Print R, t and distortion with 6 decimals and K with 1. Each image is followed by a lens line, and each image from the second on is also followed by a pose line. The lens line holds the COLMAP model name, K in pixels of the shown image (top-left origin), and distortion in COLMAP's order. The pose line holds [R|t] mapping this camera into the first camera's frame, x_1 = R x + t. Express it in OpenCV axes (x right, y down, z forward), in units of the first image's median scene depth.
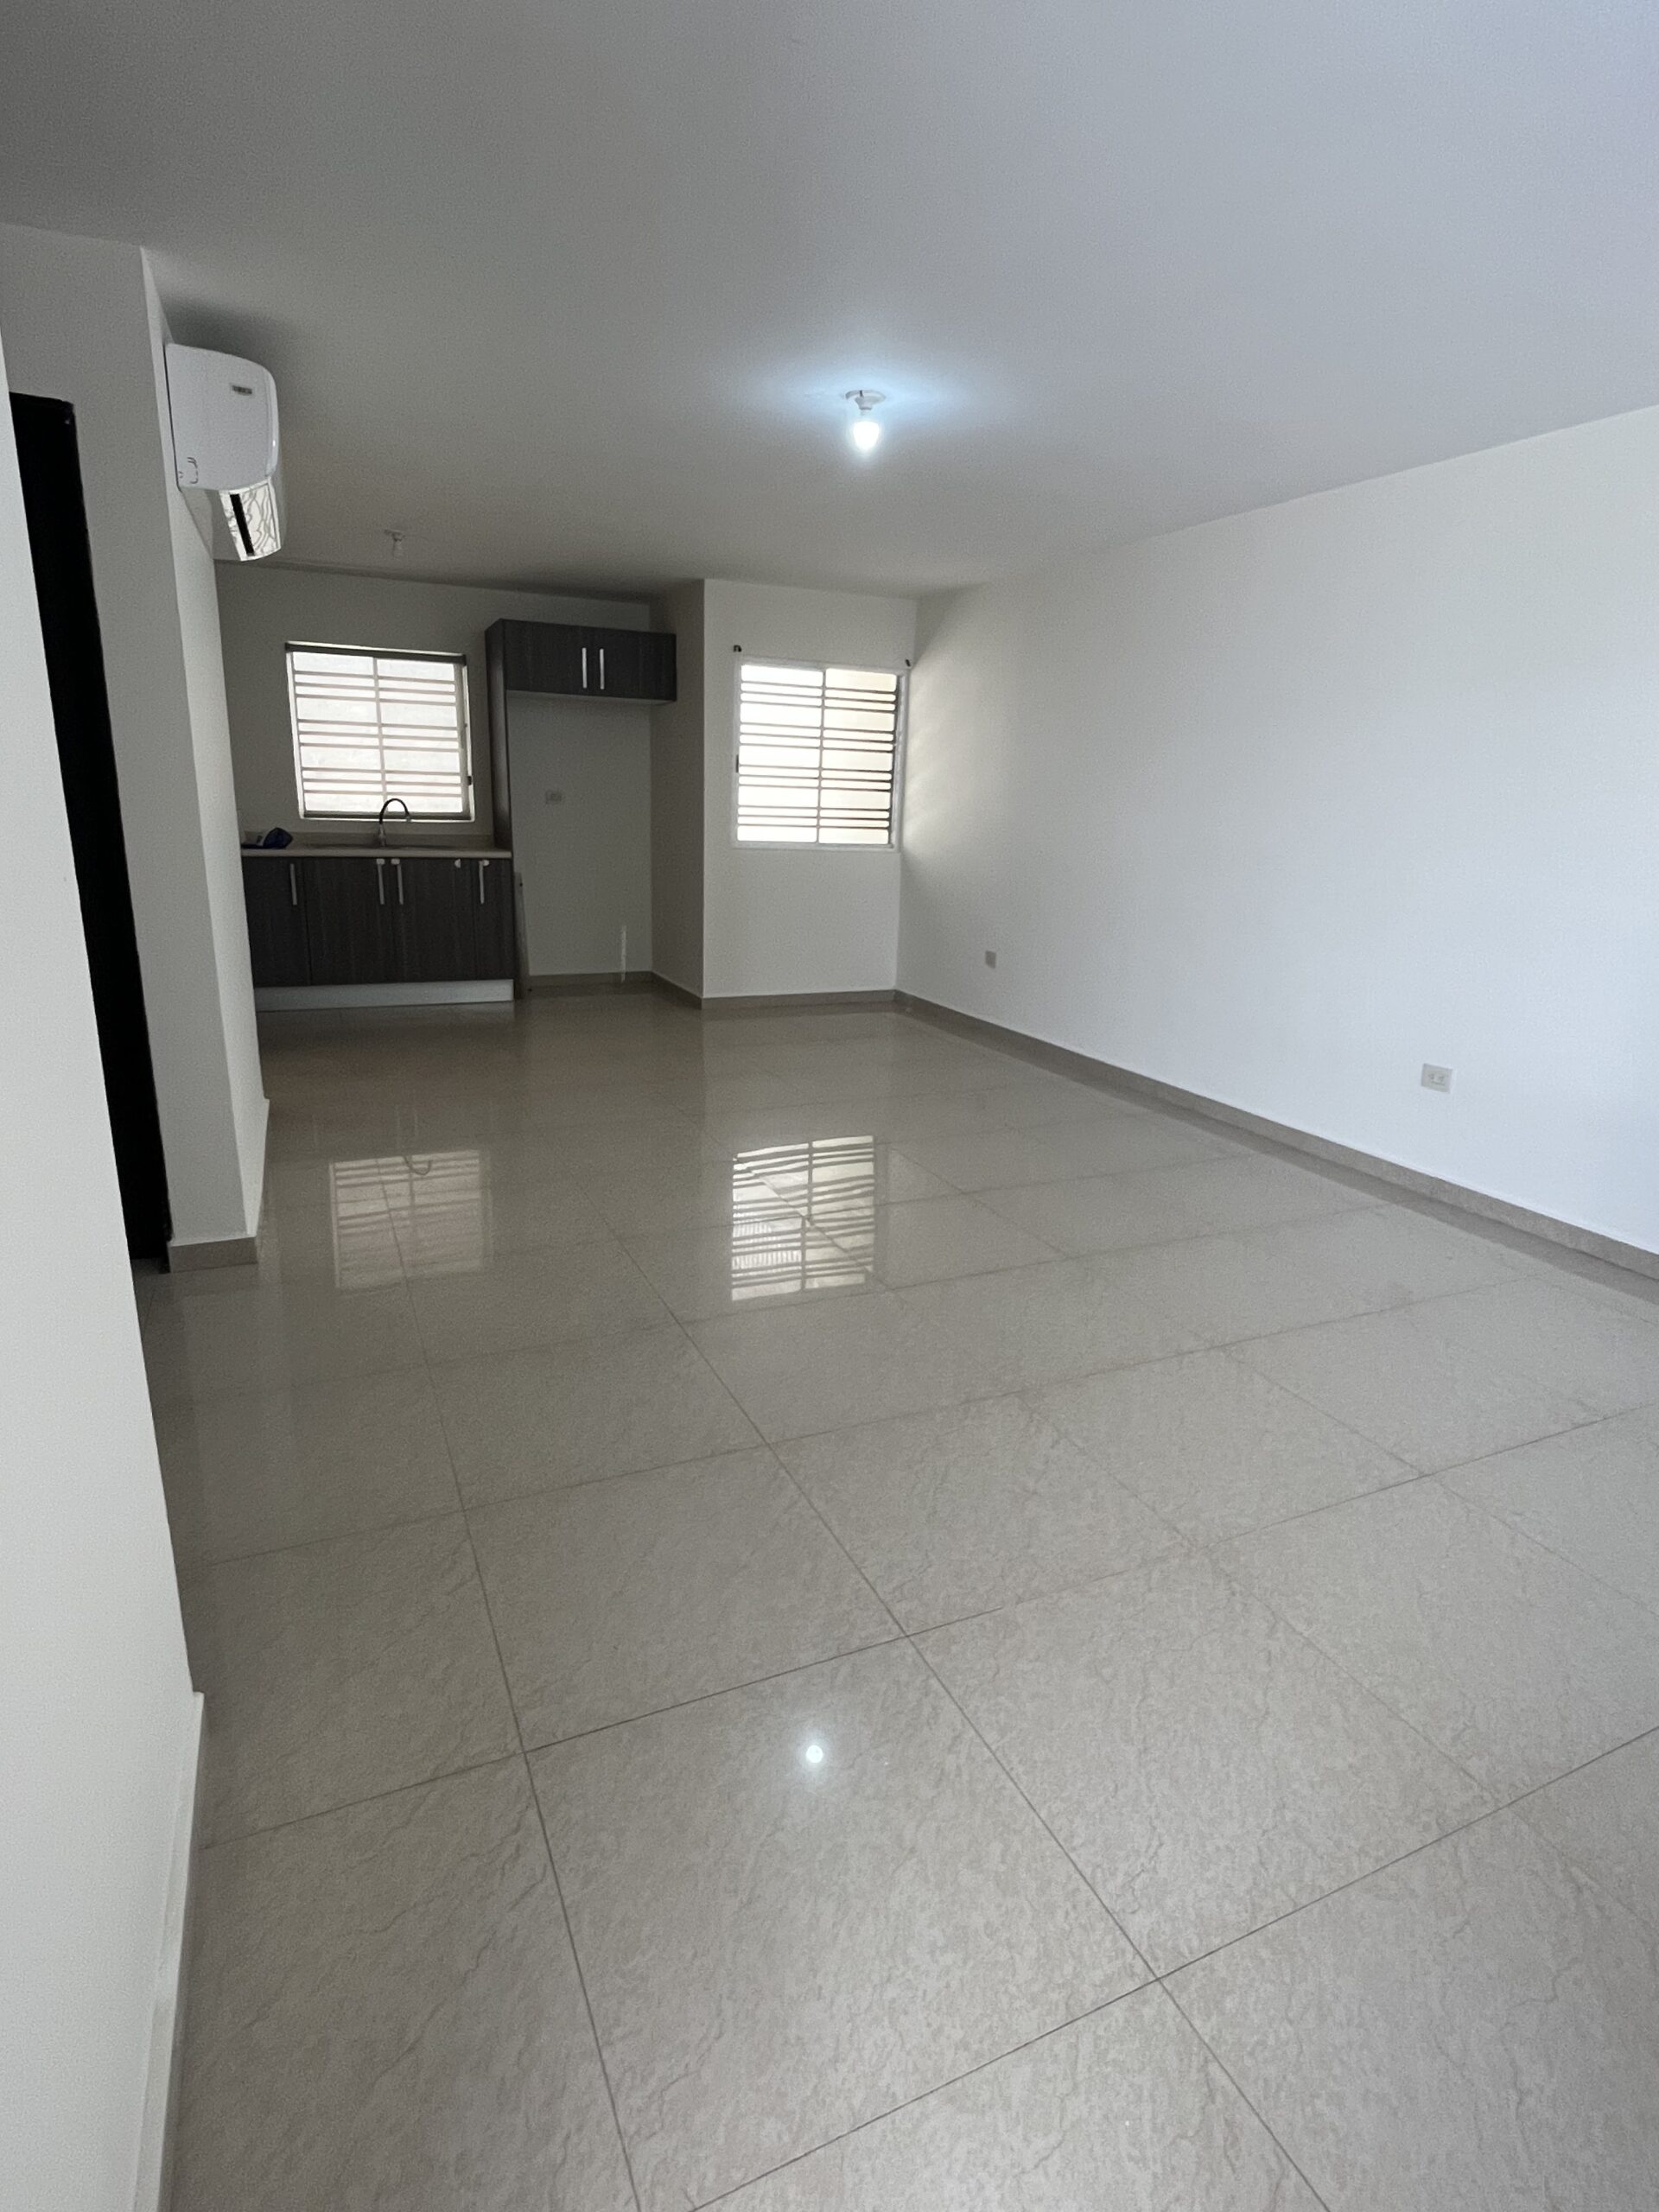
lens RADIAL K [[1153.7, 0, 835.8], [0, 1153.7, 1104.1], [0, 0, 1]] dist [0.005797, -0.007622]
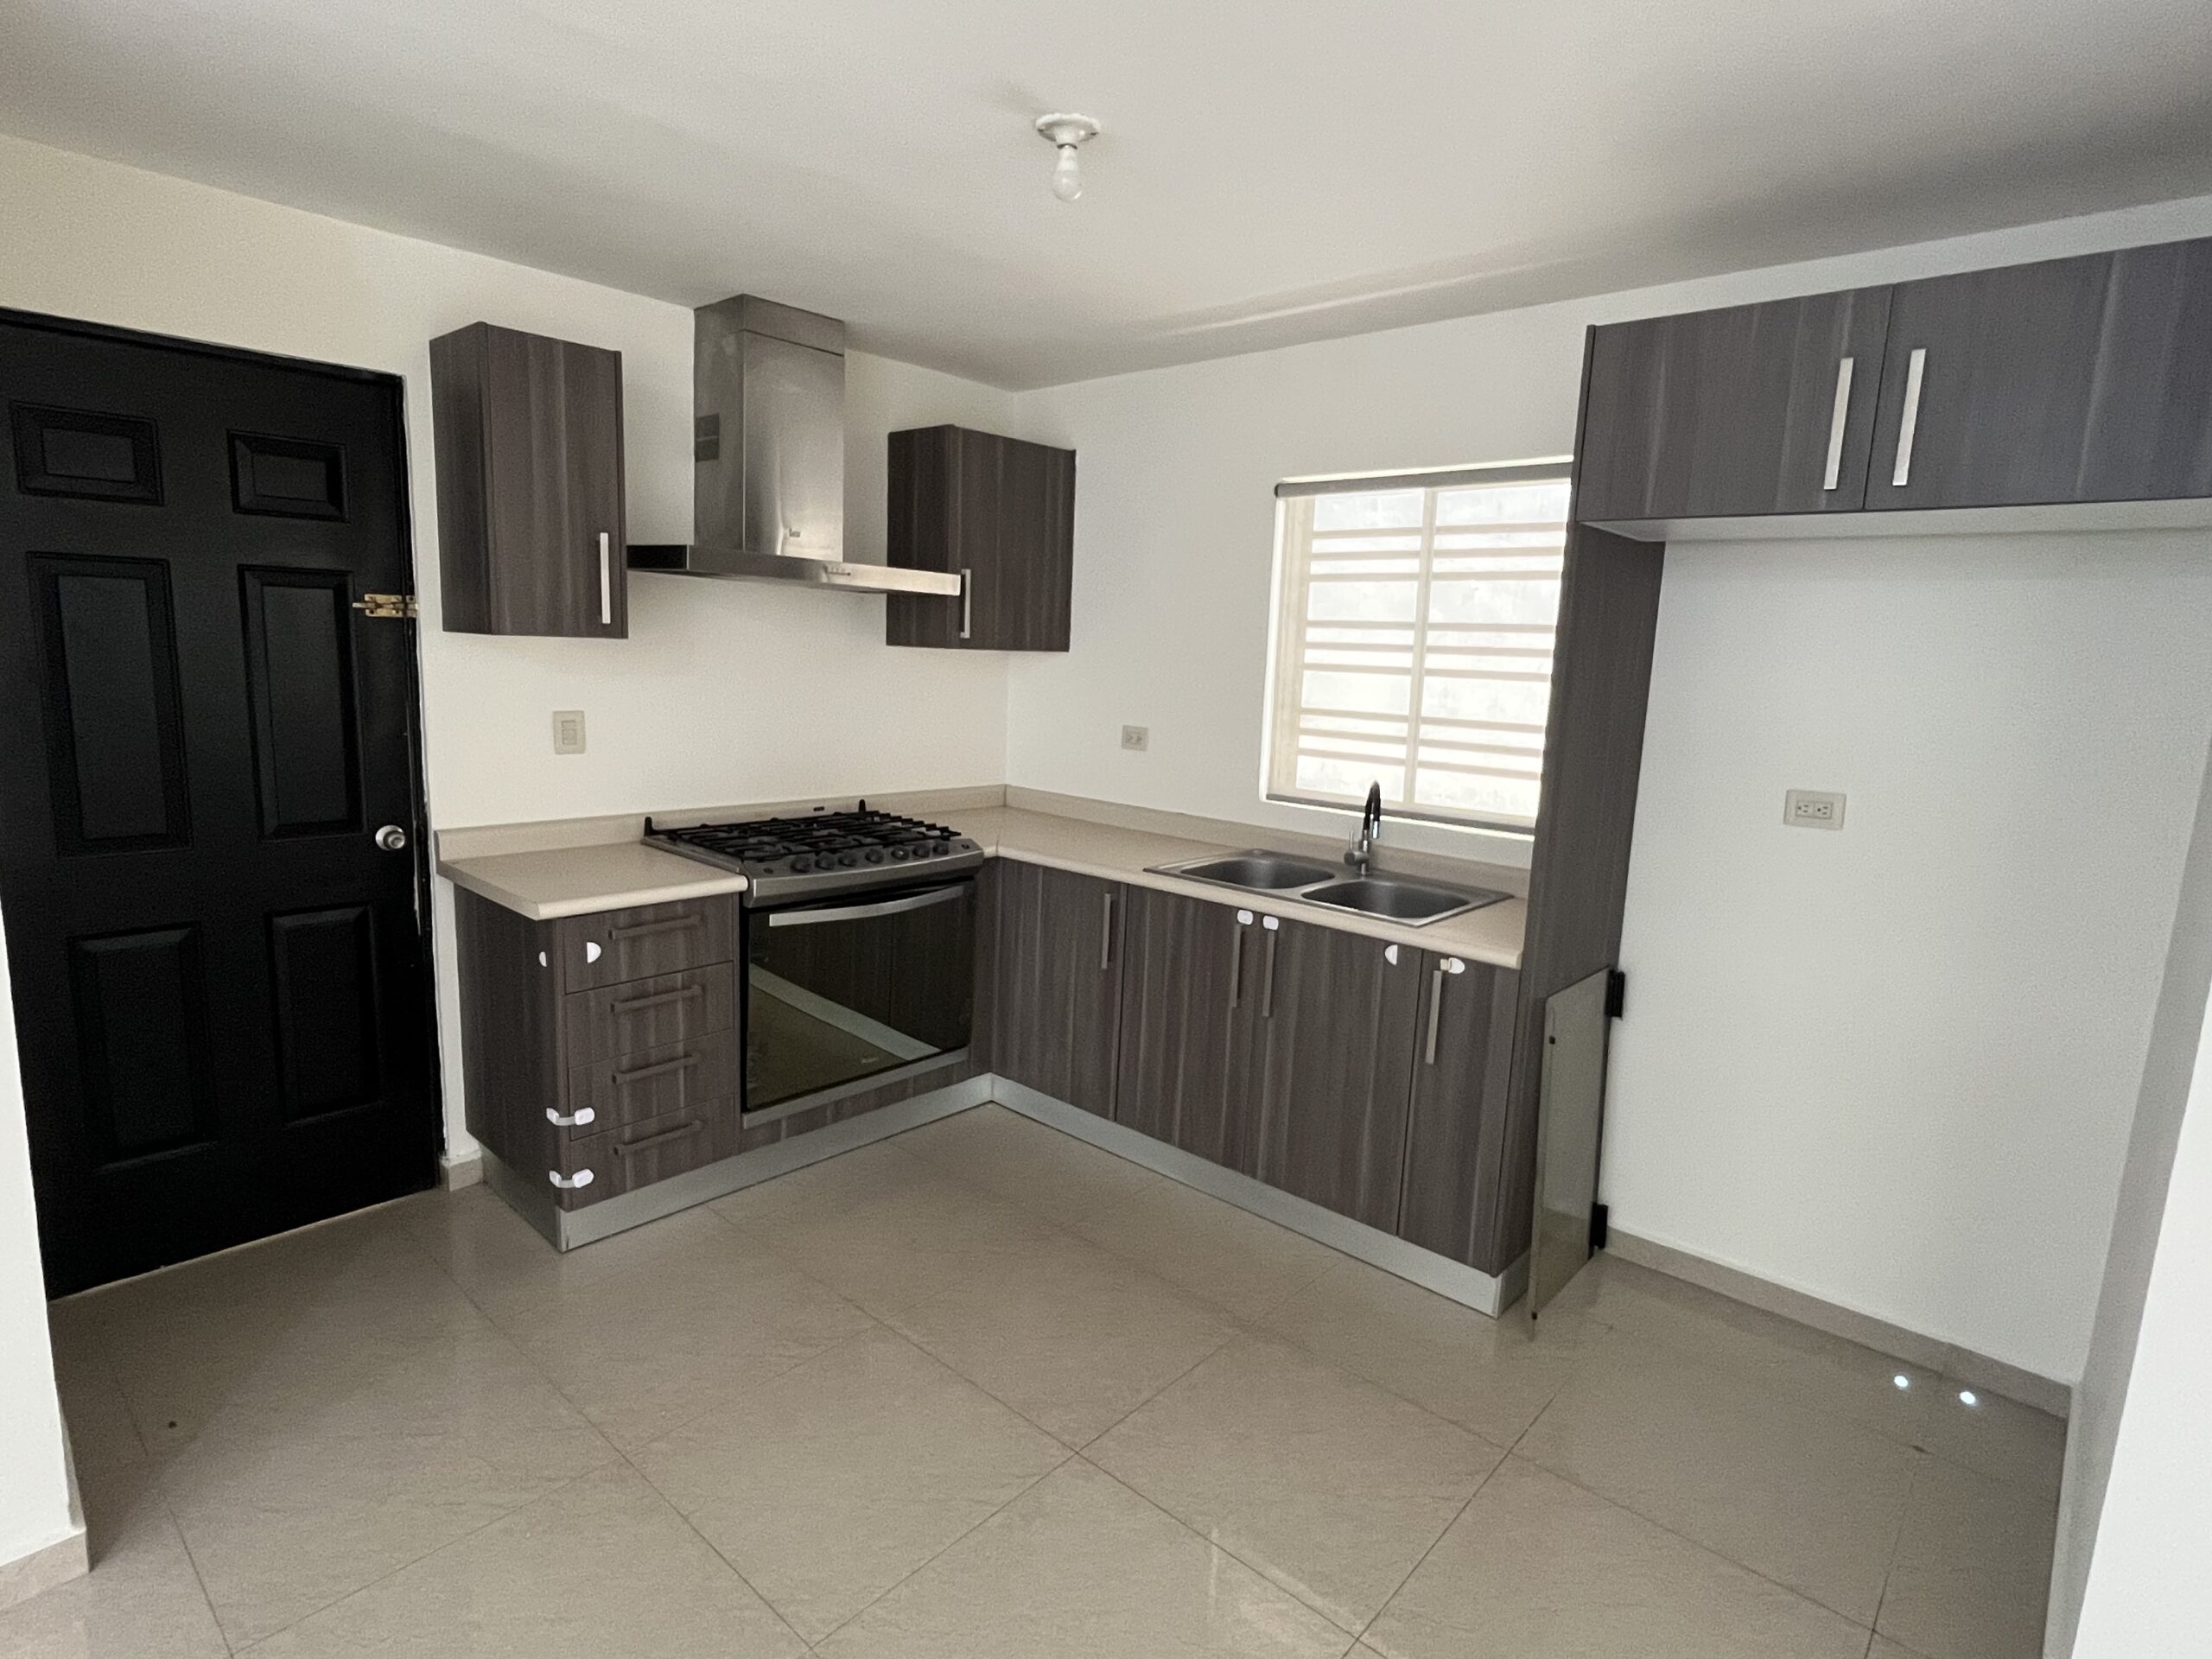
lens RADIAL K [[1153.7, 0, 1093.6], [0, 1153.7, 825.0], [0, 0, 1]] dist [0.005797, -0.007622]
pose [[0.410790, 0.126937, -0.902850, -0.015172], [-0.264407, 0.964290, 0.015272, -0.252290], [0.872548, 0.232446, 0.429684, 0.795115]]
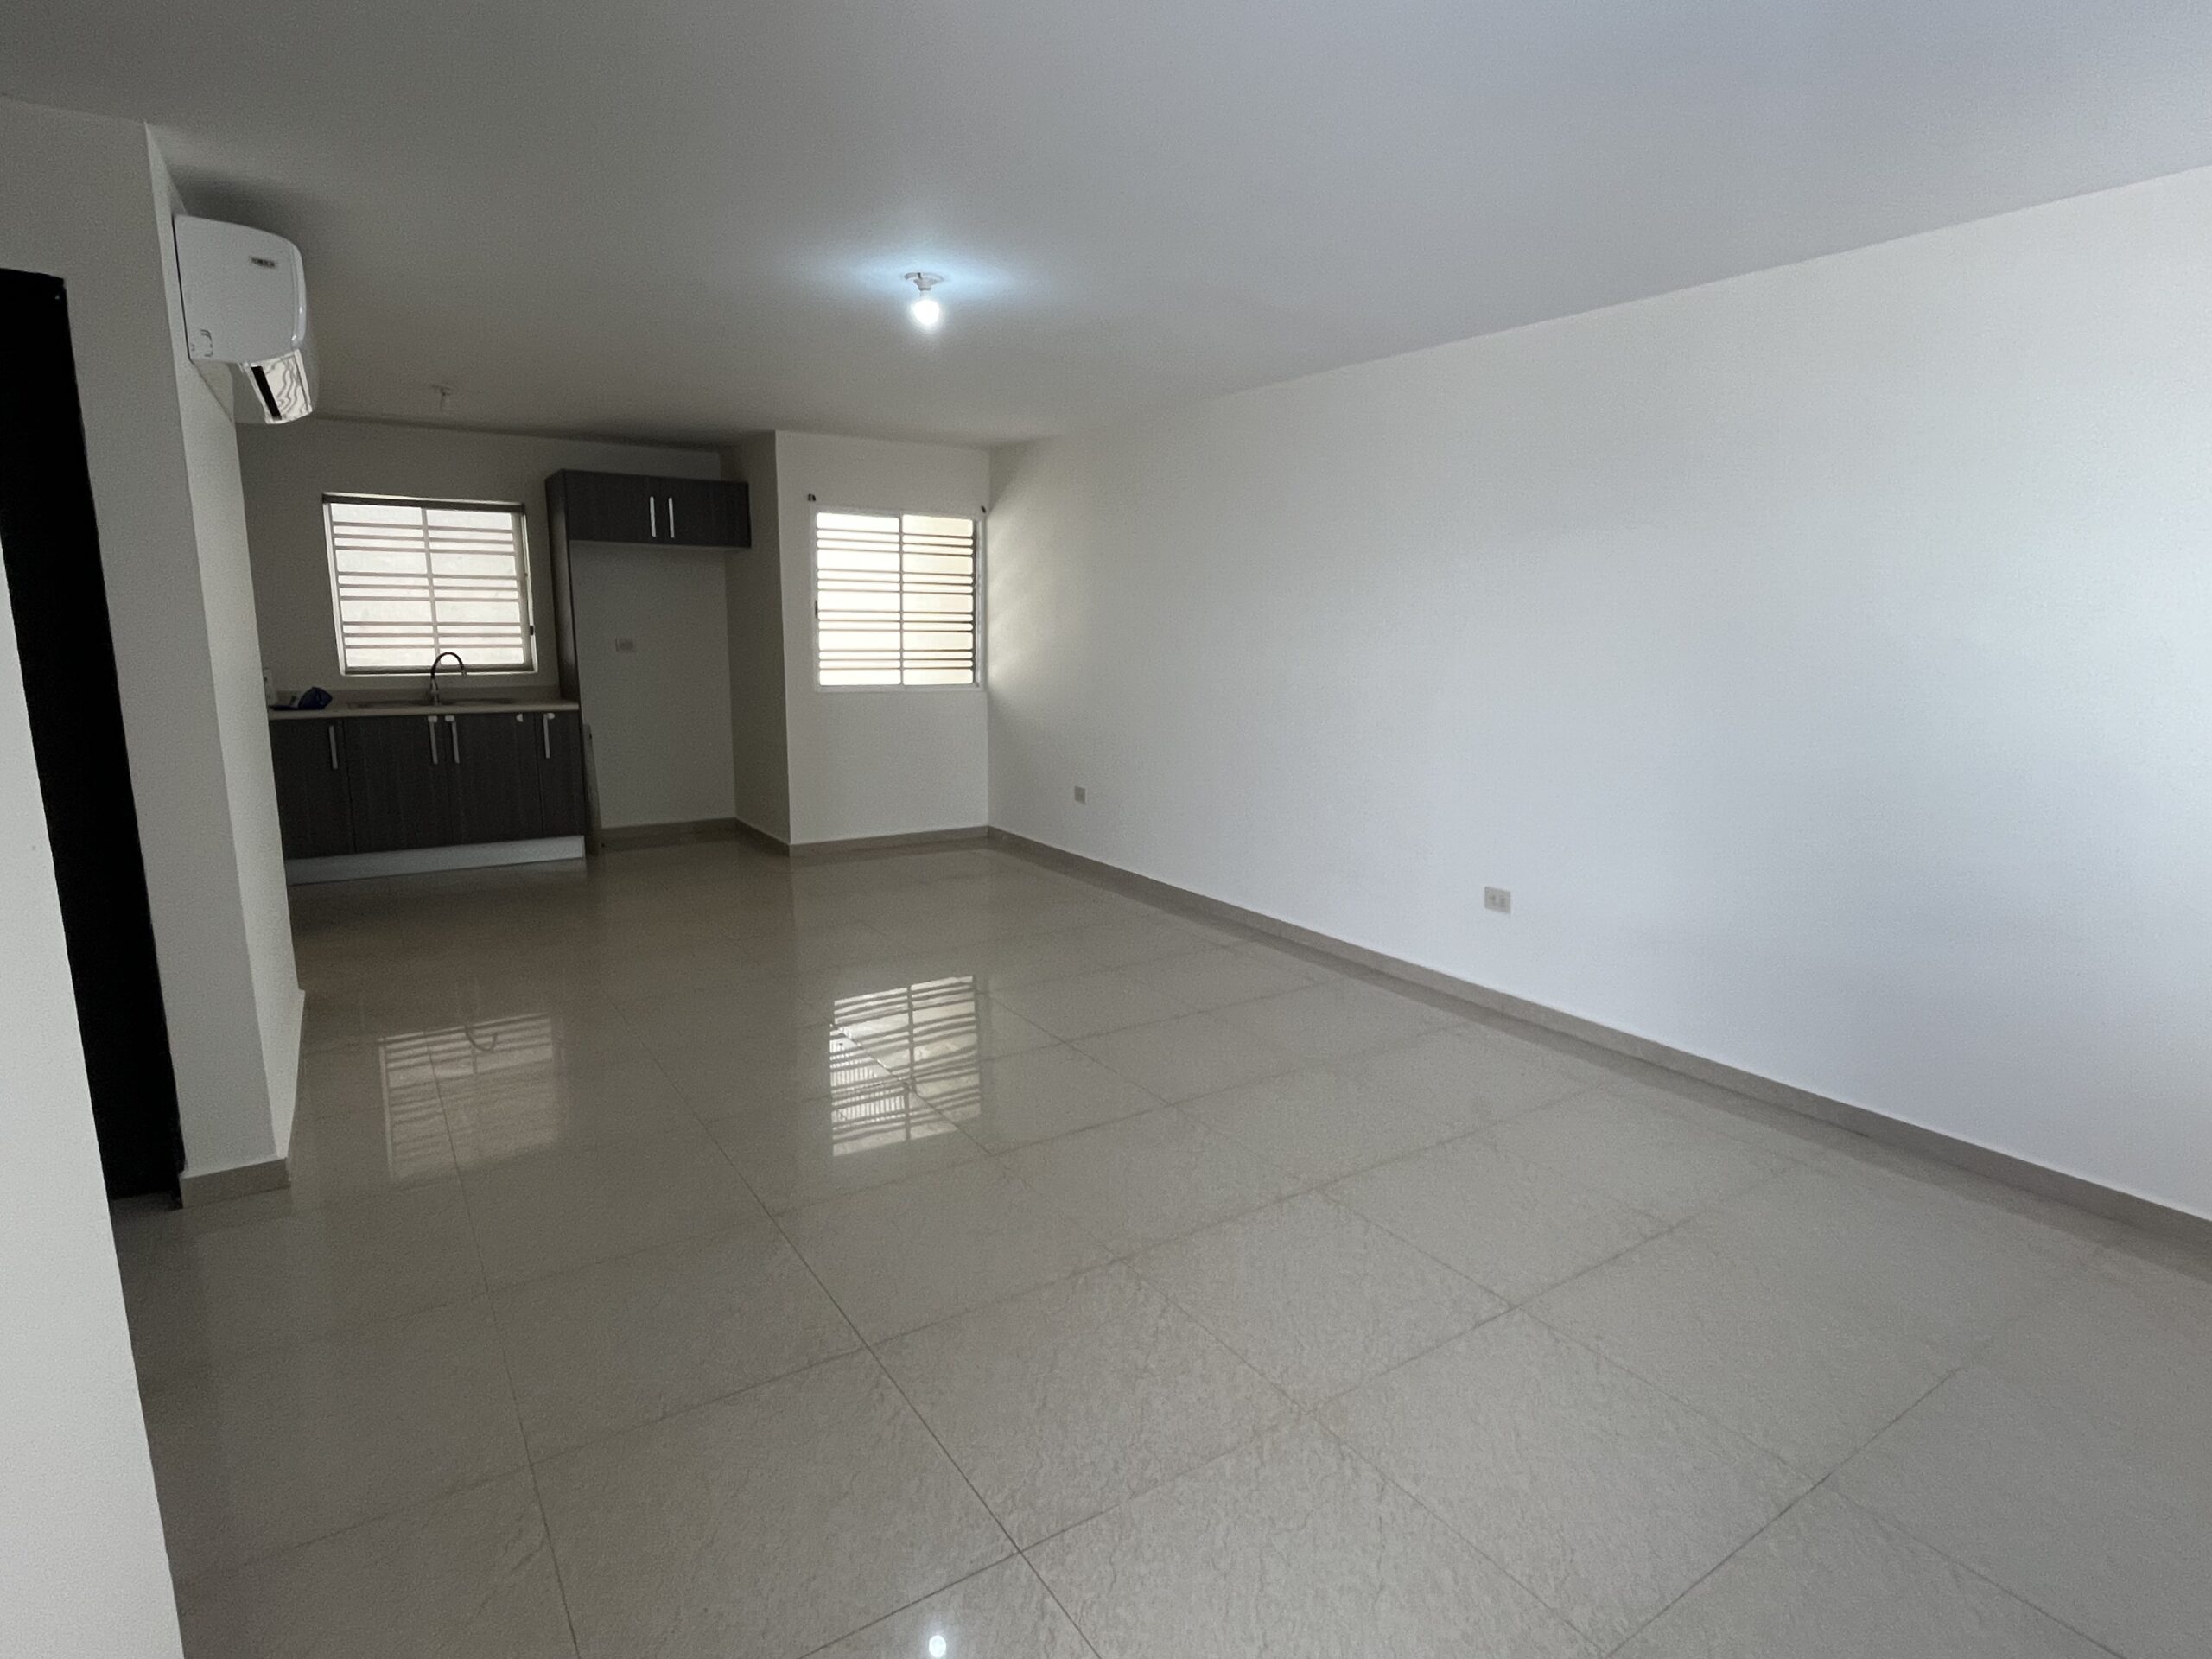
lens RADIAL K [[1153.7, 0, 1102.2], [0, 1153.7, 837.1], [0, 0, 1]] dist [0.005797, -0.007622]
pose [[0.988274, -0.046981, 0.145285, 0.004837], [0.057702, 0.995843, -0.070480, -0.016897], [-0.141370, 0.078037, 0.986876, -0.001596]]
